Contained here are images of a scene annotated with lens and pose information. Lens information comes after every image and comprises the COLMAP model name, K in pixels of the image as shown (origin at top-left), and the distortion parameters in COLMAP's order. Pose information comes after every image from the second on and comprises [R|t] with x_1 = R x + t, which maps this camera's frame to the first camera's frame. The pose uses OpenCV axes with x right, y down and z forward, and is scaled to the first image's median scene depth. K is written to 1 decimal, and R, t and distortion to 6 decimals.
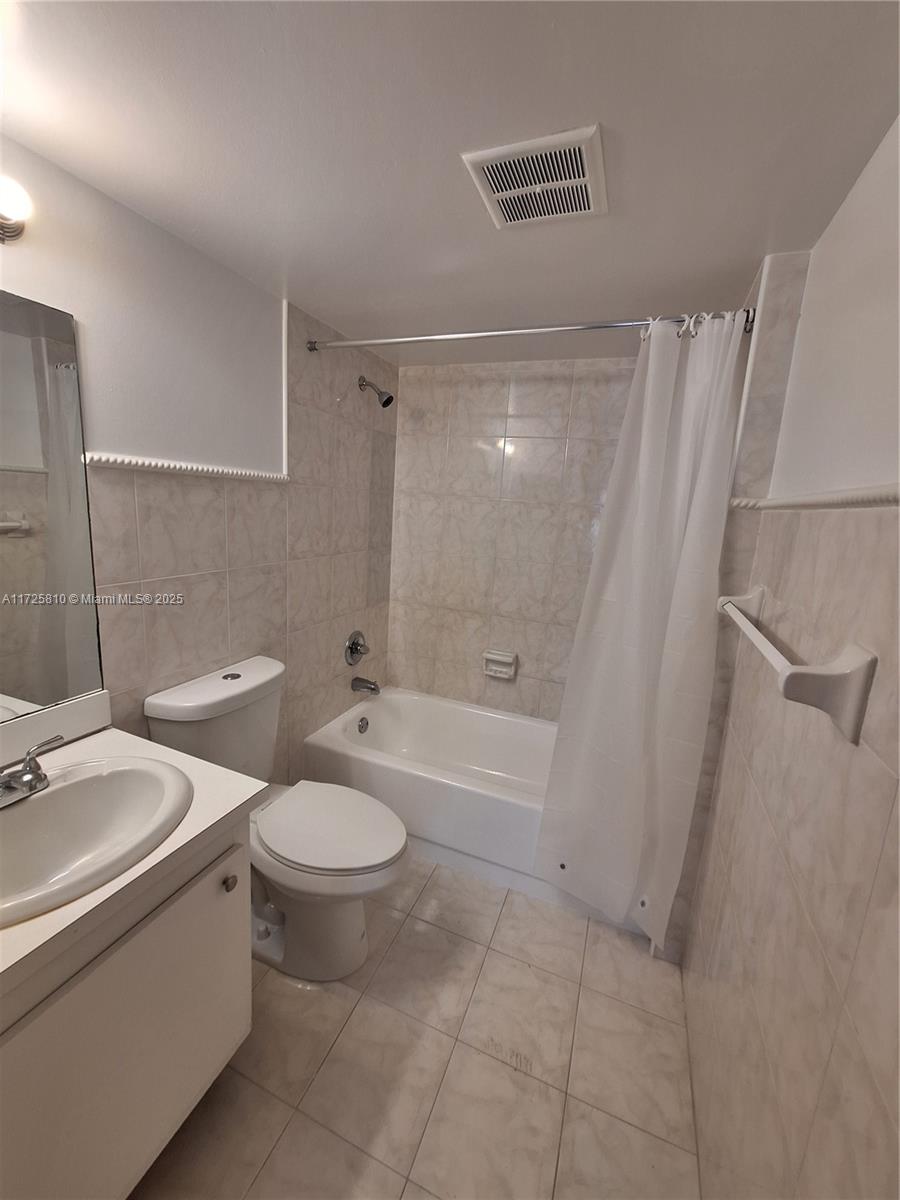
lens RADIAL K [[473.7, 0, 448.5], [0, 473.7, 600.1], [0, 0, 1]] dist [0.000604, -0.000447]
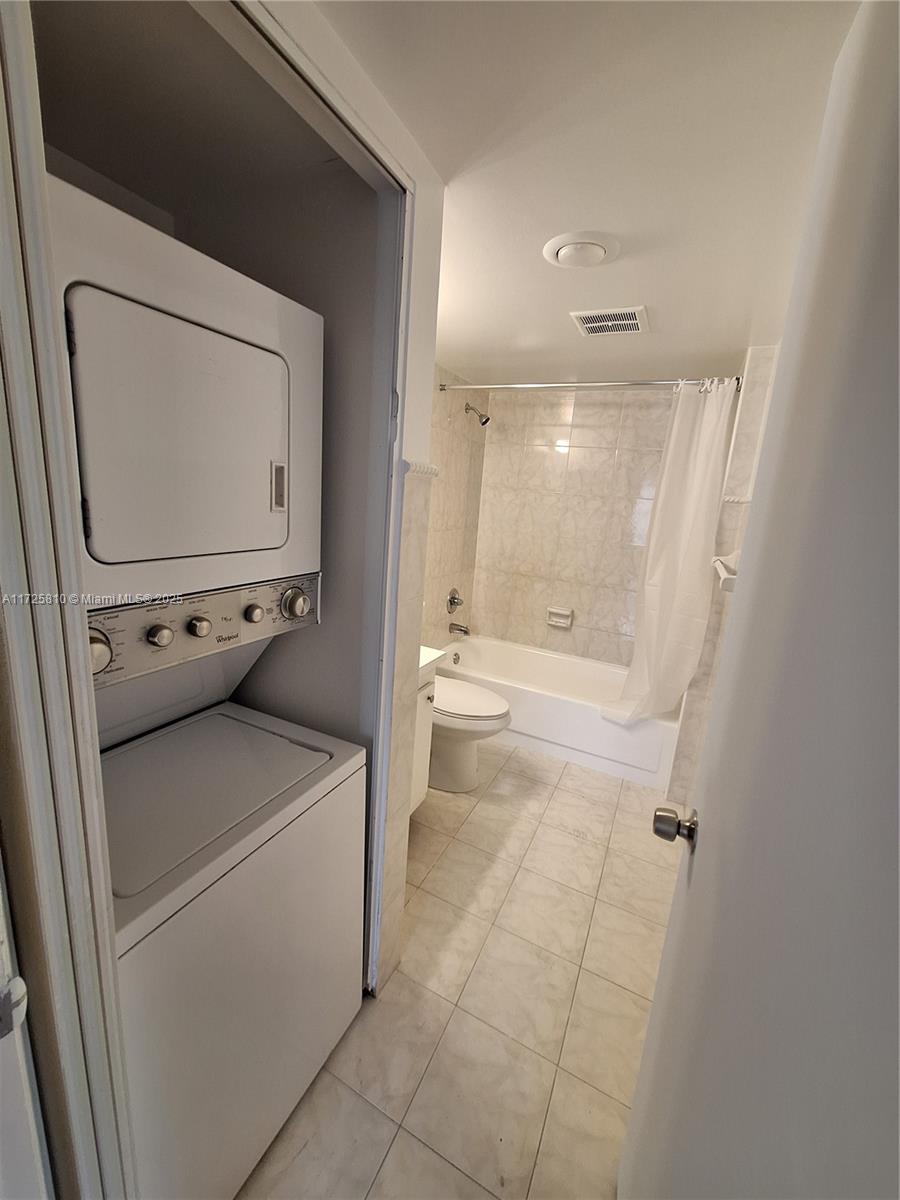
lens RADIAL K [[473.7, 0, 452.2], [0, 473.7, 594.3], [0, 0, 1]] dist [0.000604, -0.000447]
pose [[0.997524, 0.027836, -0.064581, -0.112459], [-0.027125, 0.999562, 0.011857, 0.066888], [0.064882, -0.010076, 0.997842, -0.361713]]
